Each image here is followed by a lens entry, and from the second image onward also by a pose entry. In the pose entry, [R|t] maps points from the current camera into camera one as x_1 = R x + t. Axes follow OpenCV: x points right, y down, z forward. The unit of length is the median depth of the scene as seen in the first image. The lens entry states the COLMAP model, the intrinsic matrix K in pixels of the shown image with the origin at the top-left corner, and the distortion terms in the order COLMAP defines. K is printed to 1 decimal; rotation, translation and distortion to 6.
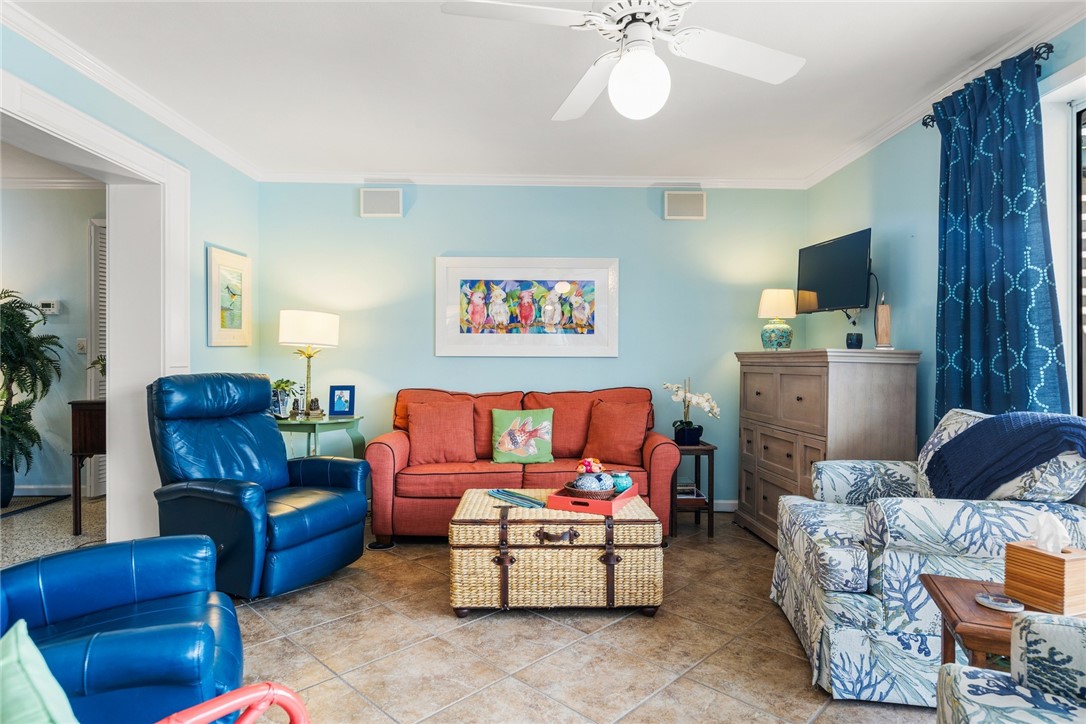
lens RADIAL K [[600.3, 0, 542.4], [0, 600.3, 355.3], [0, 0, 1]] dist [0.003308, 0.000686]
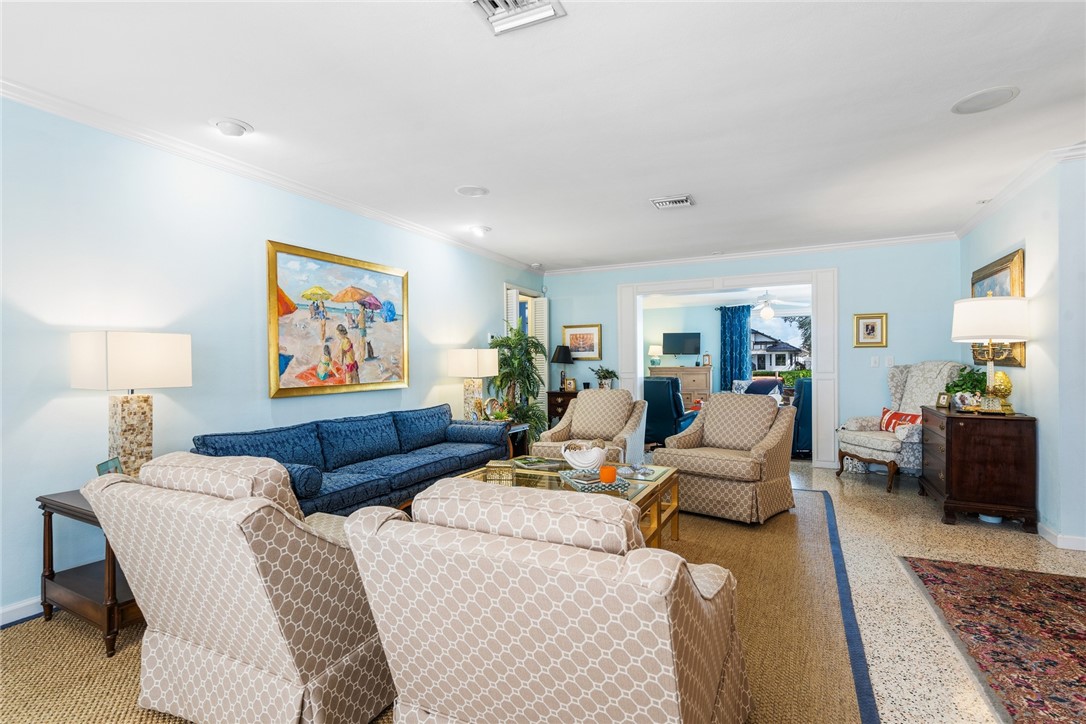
lens RADIAL K [[513.2, 0, 543.0], [0, 513.2, 362.0], [0, 0, 1]] dist [0.001177, -0.000168]
pose [[0.451001, 0.005280, 0.892508, -2.373060], [0.001413, 0.999977, -0.006630, -0.015938], [-0.892522, 0.004252, 0.450983, 0.391570]]
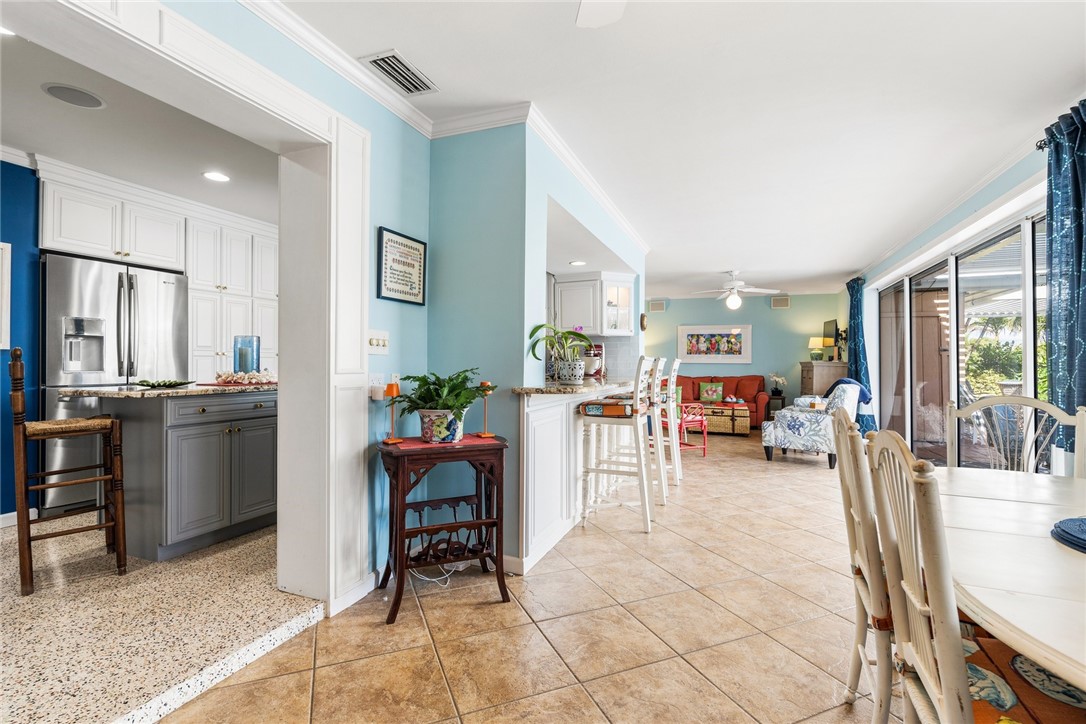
lens RADIAL K [[511.0, 0, 543.0], [0, 511.0, 362.0], [0, 0, 1]] dist [0.000282, 0.000153]
pose [[0.927157, 0.001383, -0.374670, 0.143934], [-0.000741, 0.999998, 0.001857, -0.008713], [0.374672, -0.001444, 0.927156, -1.617849]]
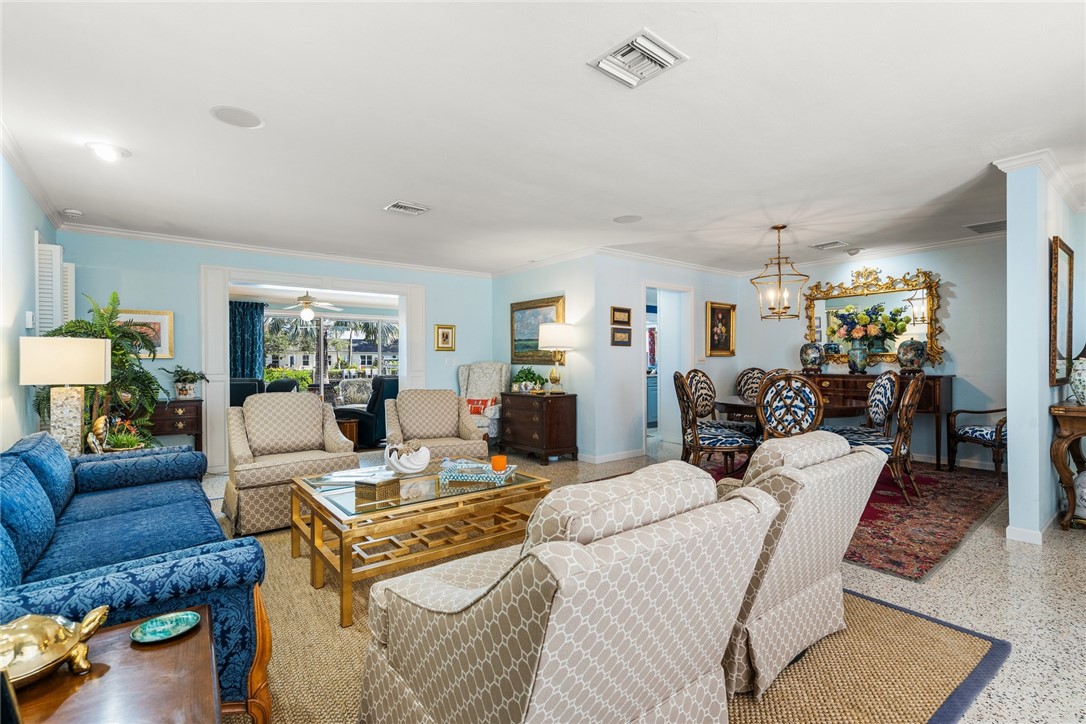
lens RADIAL K [[511.0, 0, 543.0], [0, 511.0, 362.0], [0, 0, 1]] dist [0.000282, 0.000153]
pose [[-0.601331, 0.006347, 0.798975, -2.369877], [0.004302, 0.999980, -0.004706, -0.015023], [-0.798989, 0.000607, -0.601346, 1.056604]]
